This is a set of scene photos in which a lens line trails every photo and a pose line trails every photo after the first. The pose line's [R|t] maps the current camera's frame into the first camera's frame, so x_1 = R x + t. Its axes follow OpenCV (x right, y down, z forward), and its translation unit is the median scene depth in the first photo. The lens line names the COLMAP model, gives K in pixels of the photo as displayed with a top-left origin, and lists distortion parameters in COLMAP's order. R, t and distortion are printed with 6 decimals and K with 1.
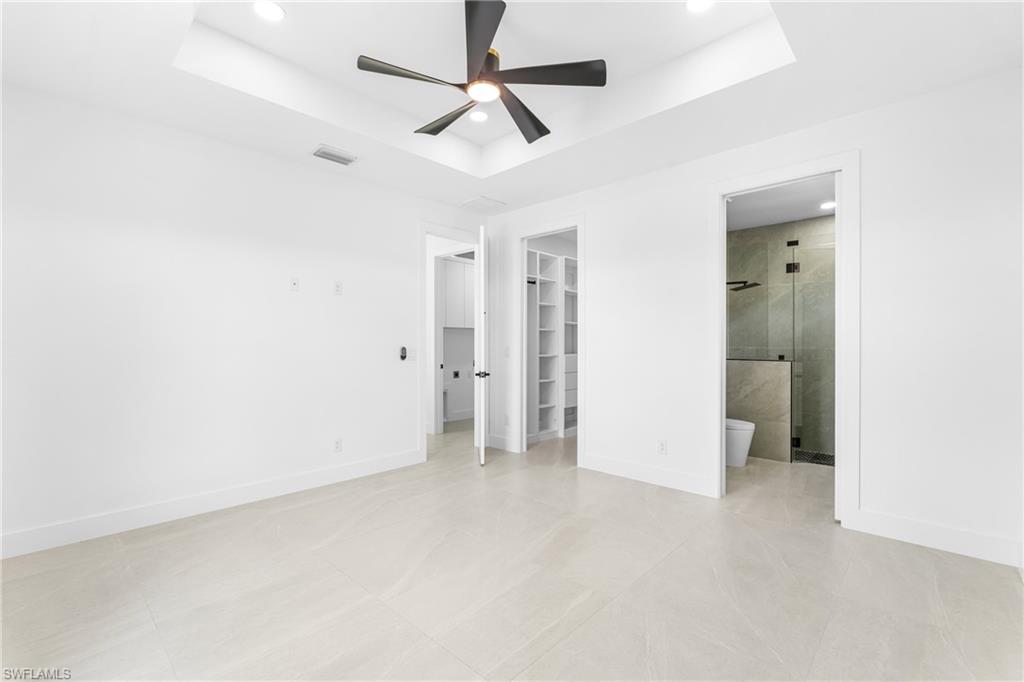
lens RADIAL K [[447.1, 0, 512.0], [0, 447.1, 341.0], [0, 0, 1]] dist [-0.000629, -0.000080]
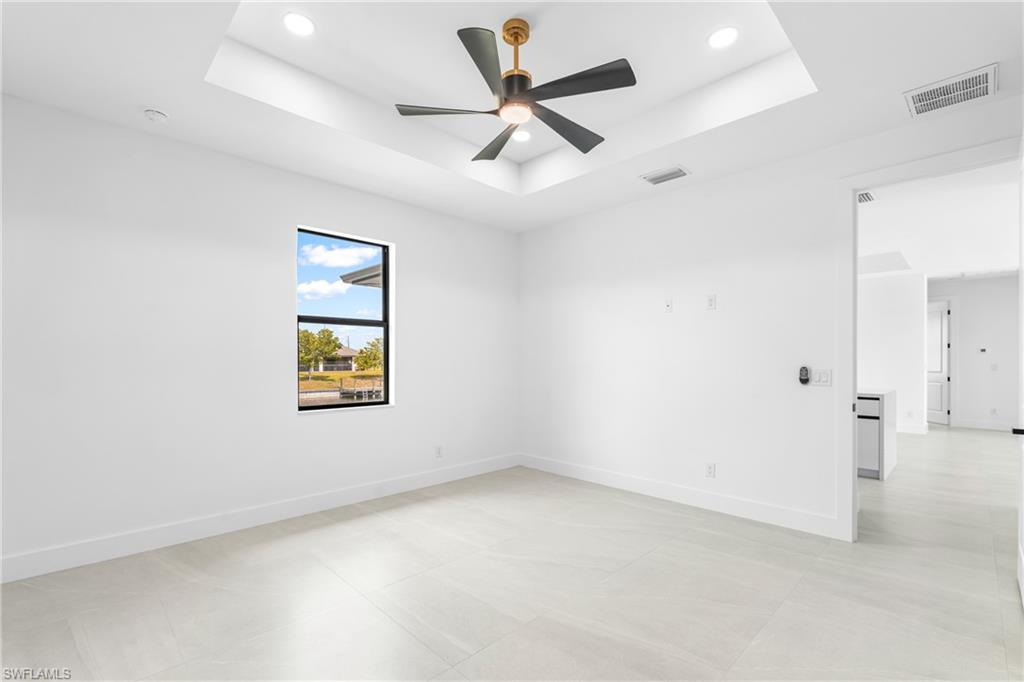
lens RADIAL K [[461.8, 0, 509.5], [0, 461.8, 358.0], [0, 0, 1]] dist [0.000056, -0.000015]
pose [[-0.039446, -0.001614, -0.999220, 0.643111], [0.004567, 0.999988, -0.001795, -0.002426], [0.999211, -0.004634, -0.039438, 0.671903]]
